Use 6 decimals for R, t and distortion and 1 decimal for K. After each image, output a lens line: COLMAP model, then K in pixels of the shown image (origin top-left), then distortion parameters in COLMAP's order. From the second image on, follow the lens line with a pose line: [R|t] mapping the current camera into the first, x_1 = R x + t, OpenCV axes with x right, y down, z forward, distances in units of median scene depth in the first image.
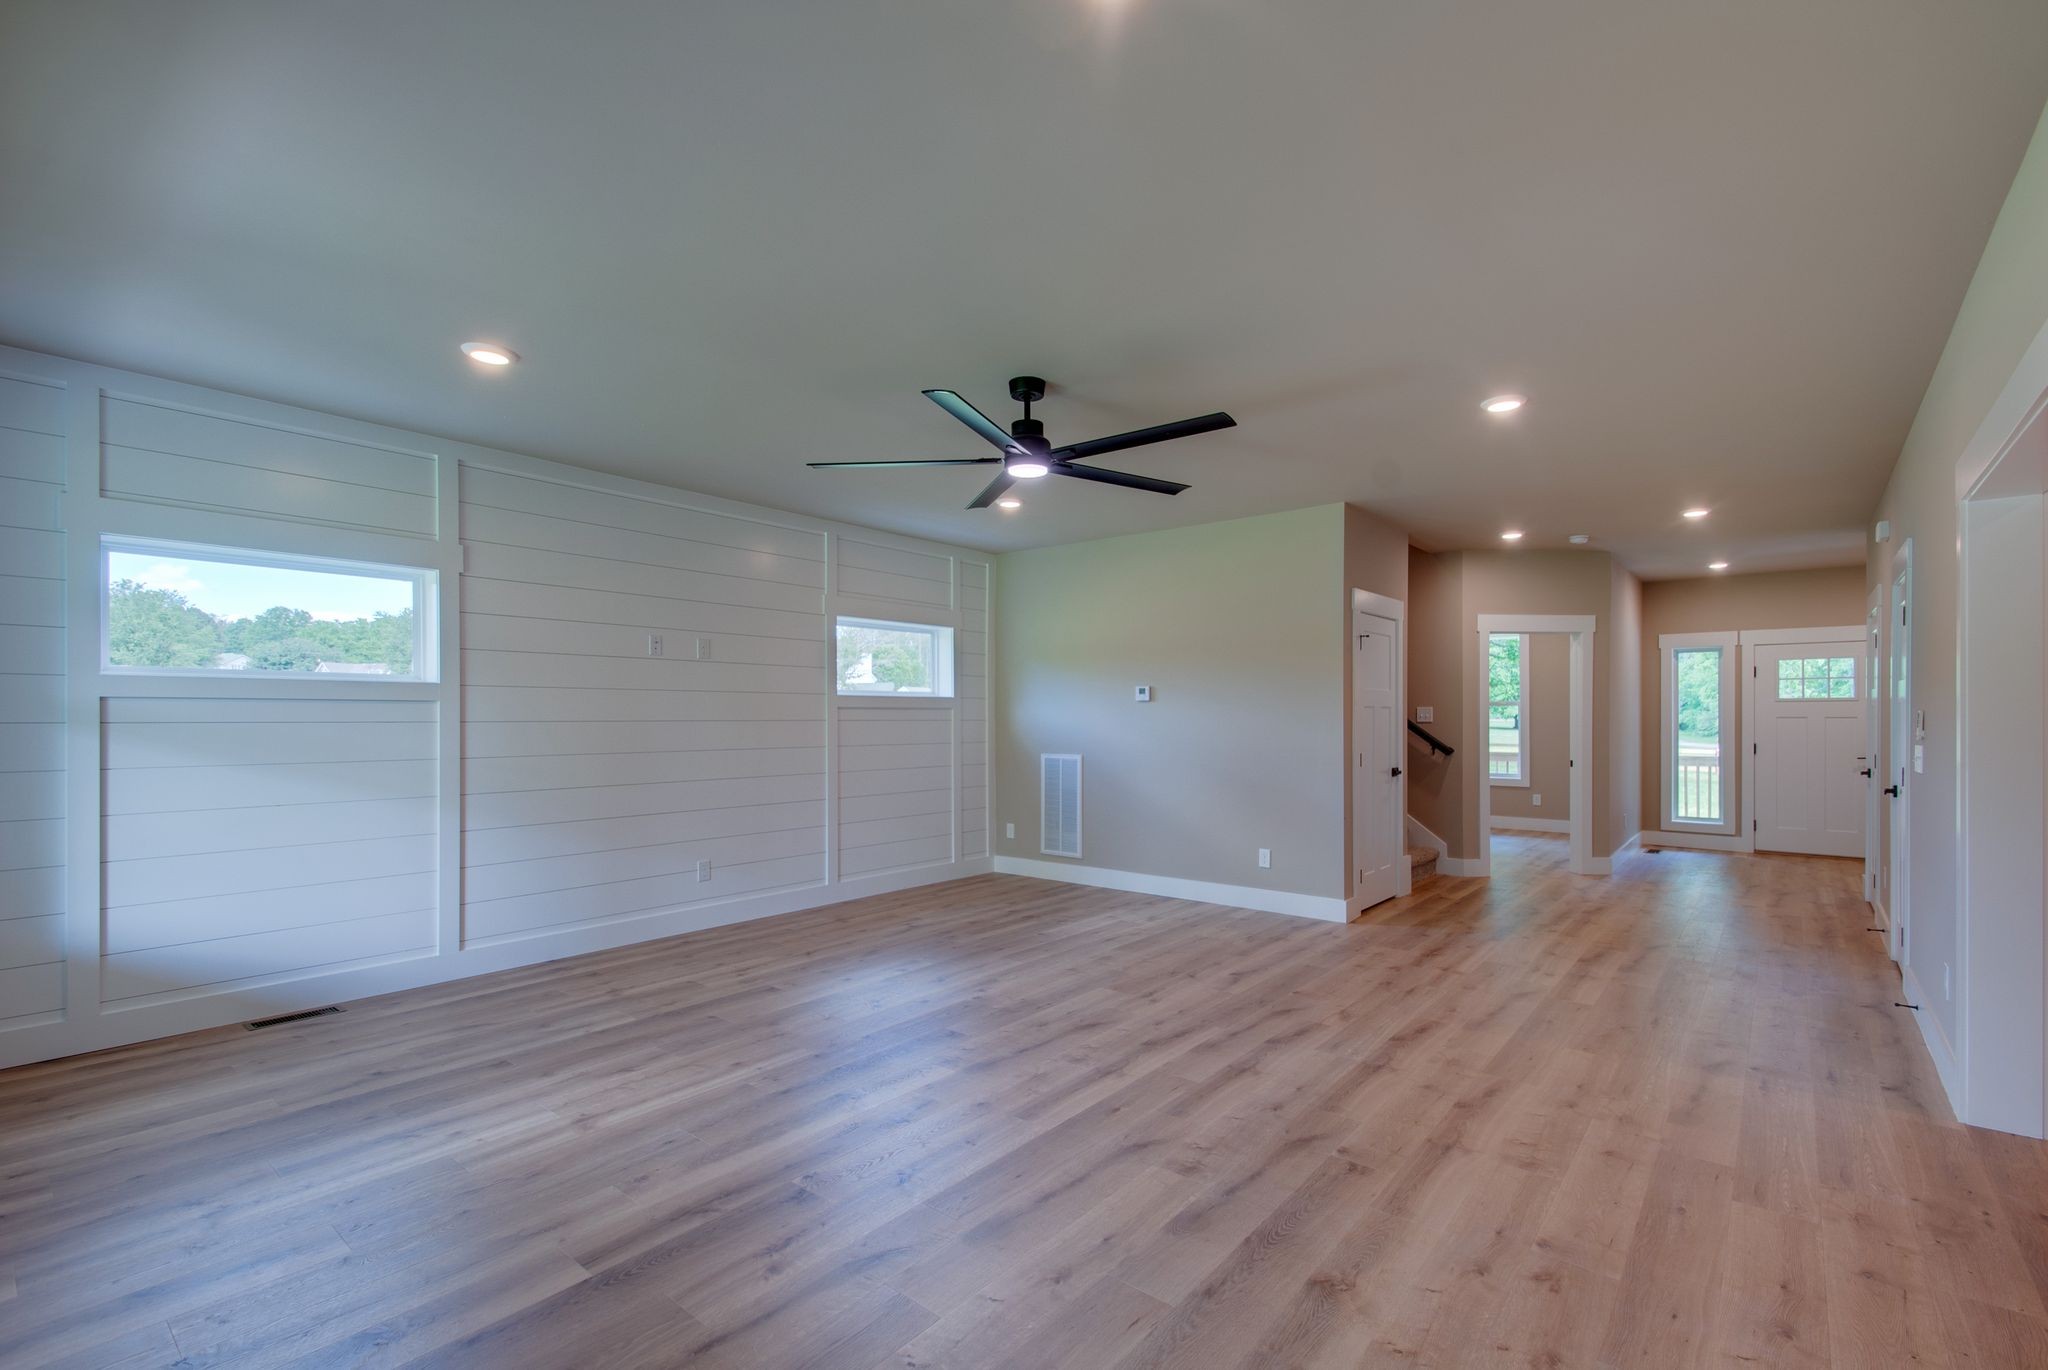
lens RADIAL K [[902.9, 0, 1037.4], [0, 902.9, 723.4], [0, 0, 1]] dist [0.028271, -0.000557]
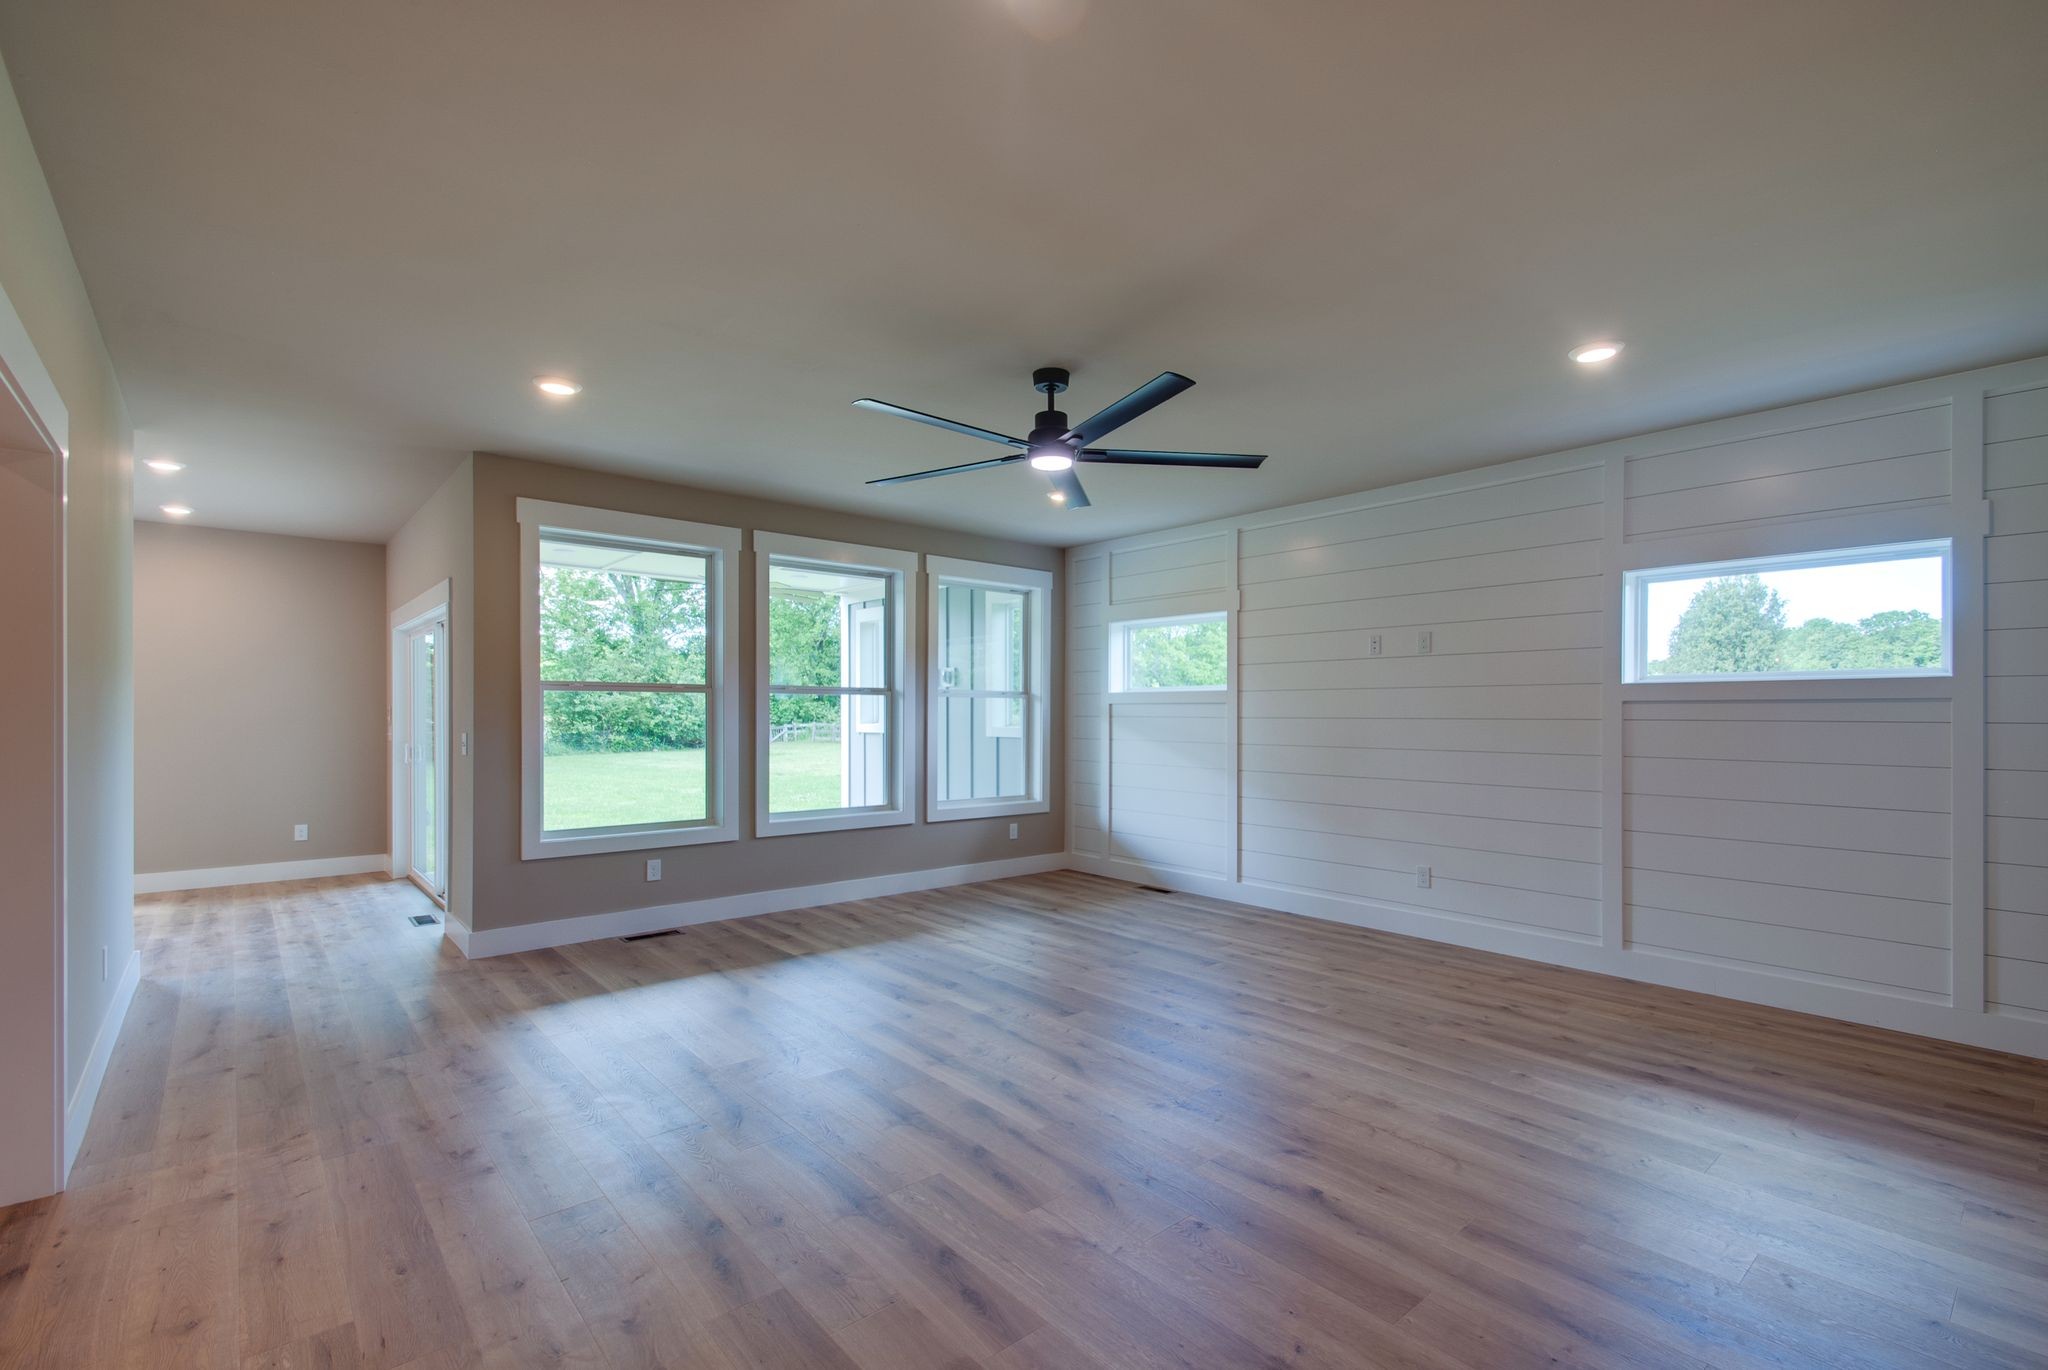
lens RADIAL K [[913.7, 0, 1045.7], [0, 913.7, 716.2], [0, 0, 1]] dist [0.015801, -0.000517]
pose [[-0.164489, 0.000096, -0.986379, 0.699822], [-0.011889, 0.999927, 0.002080, -0.003210], [0.986307, 0.012069, -0.164476, 0.833163]]
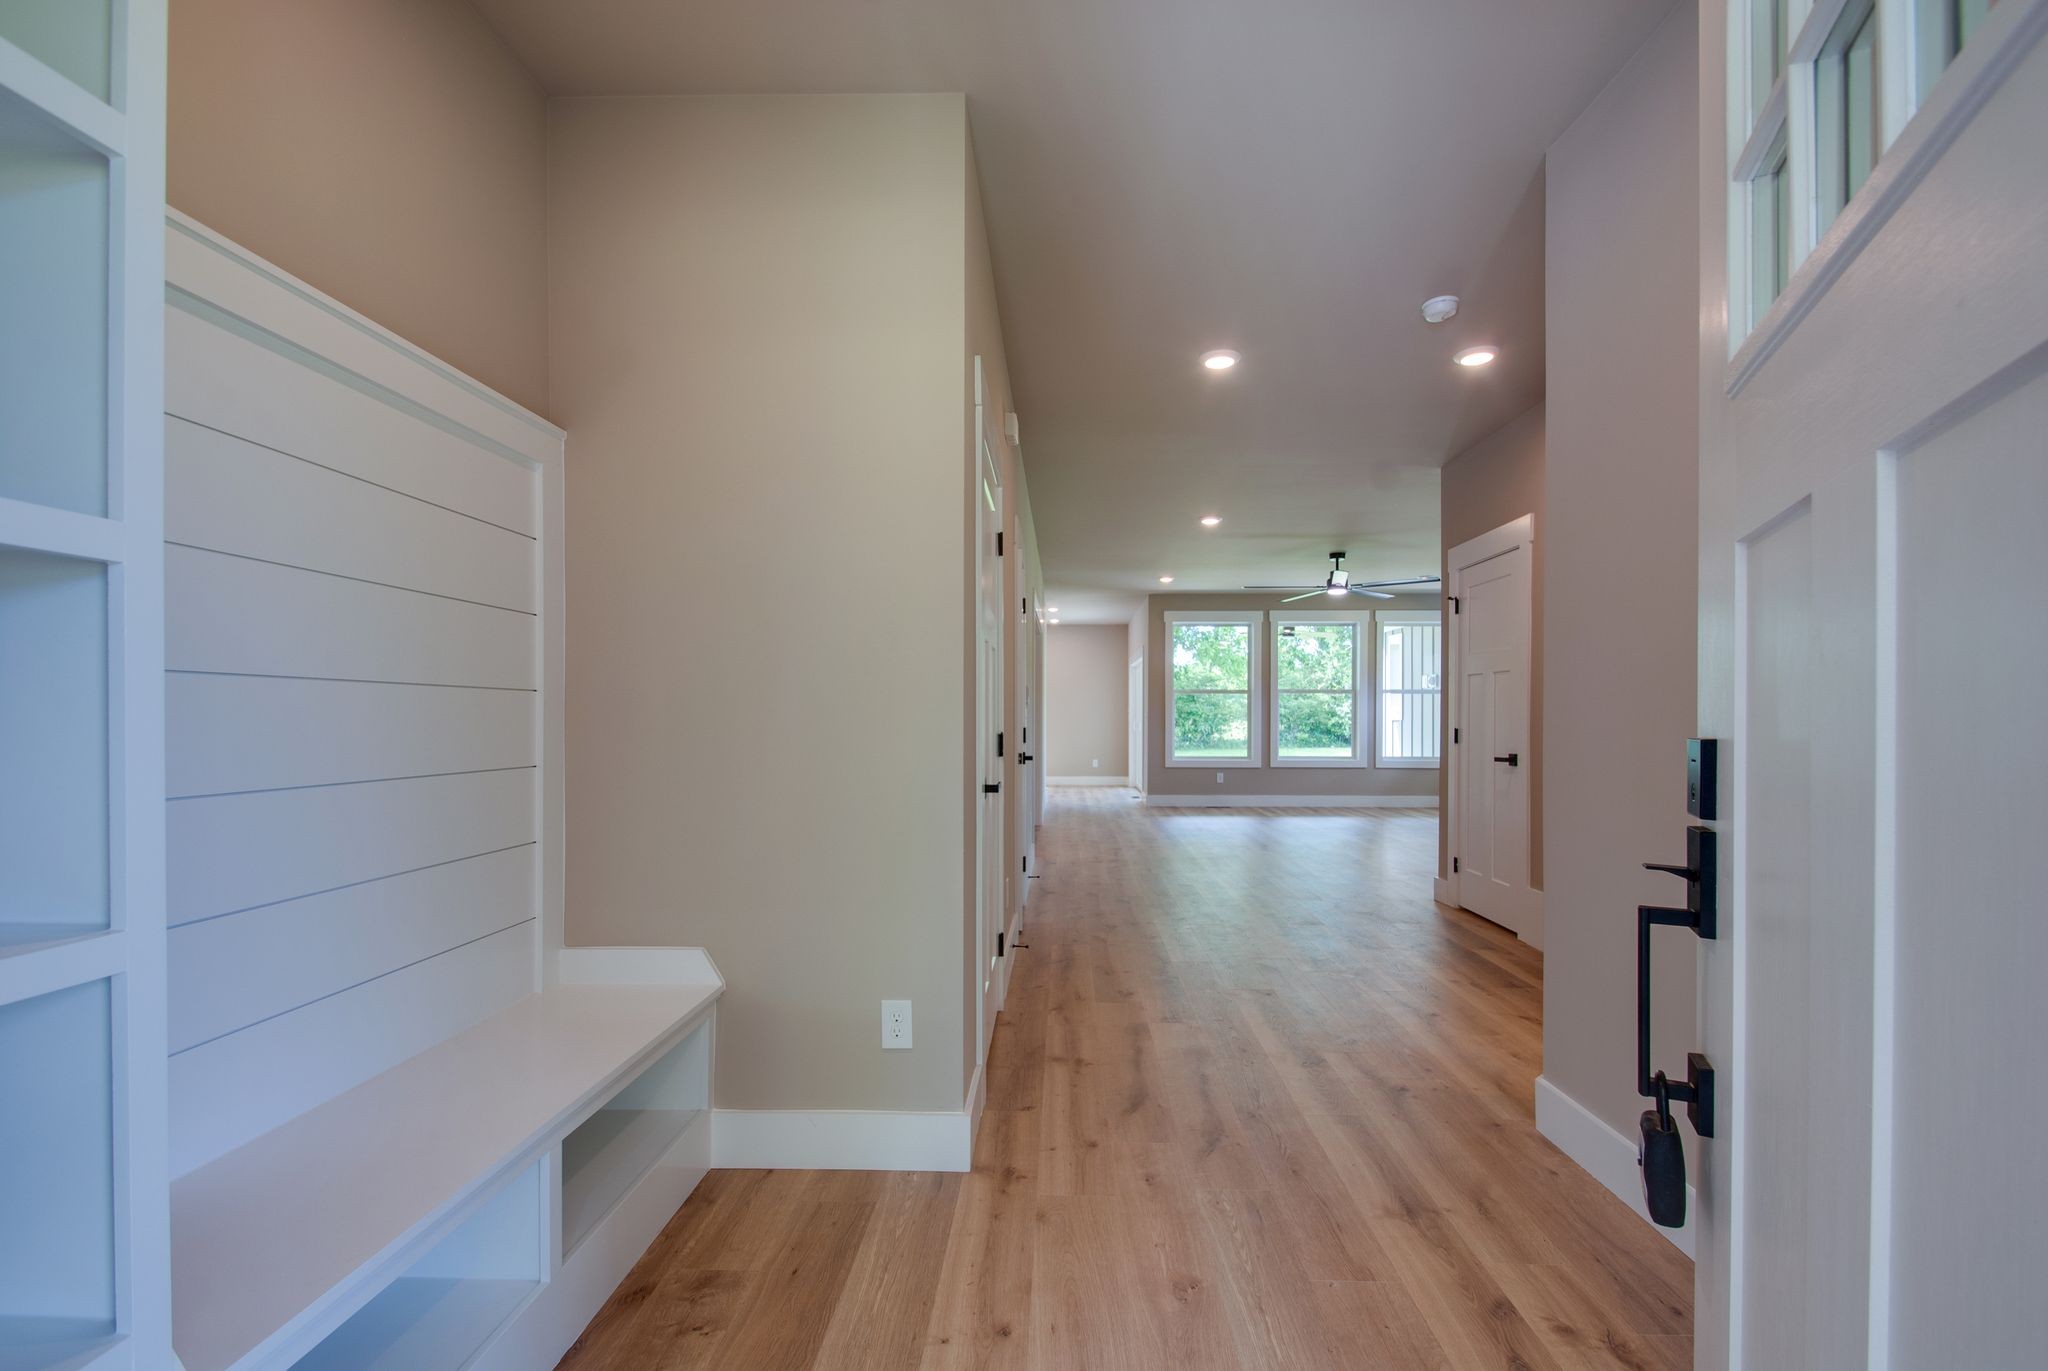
lens RADIAL K [[902.9, 0, 1037.4], [0, 902.9, 723.9], [0, 0, 1]] dist [0.028271, -0.000557]
pose [[-0.794631, 0.001397, -0.607091, 1.439718], [-0.007569, 0.999897, 0.012208, 0.026362], [0.607045, 0.014295, -0.794539, 1.711675]]
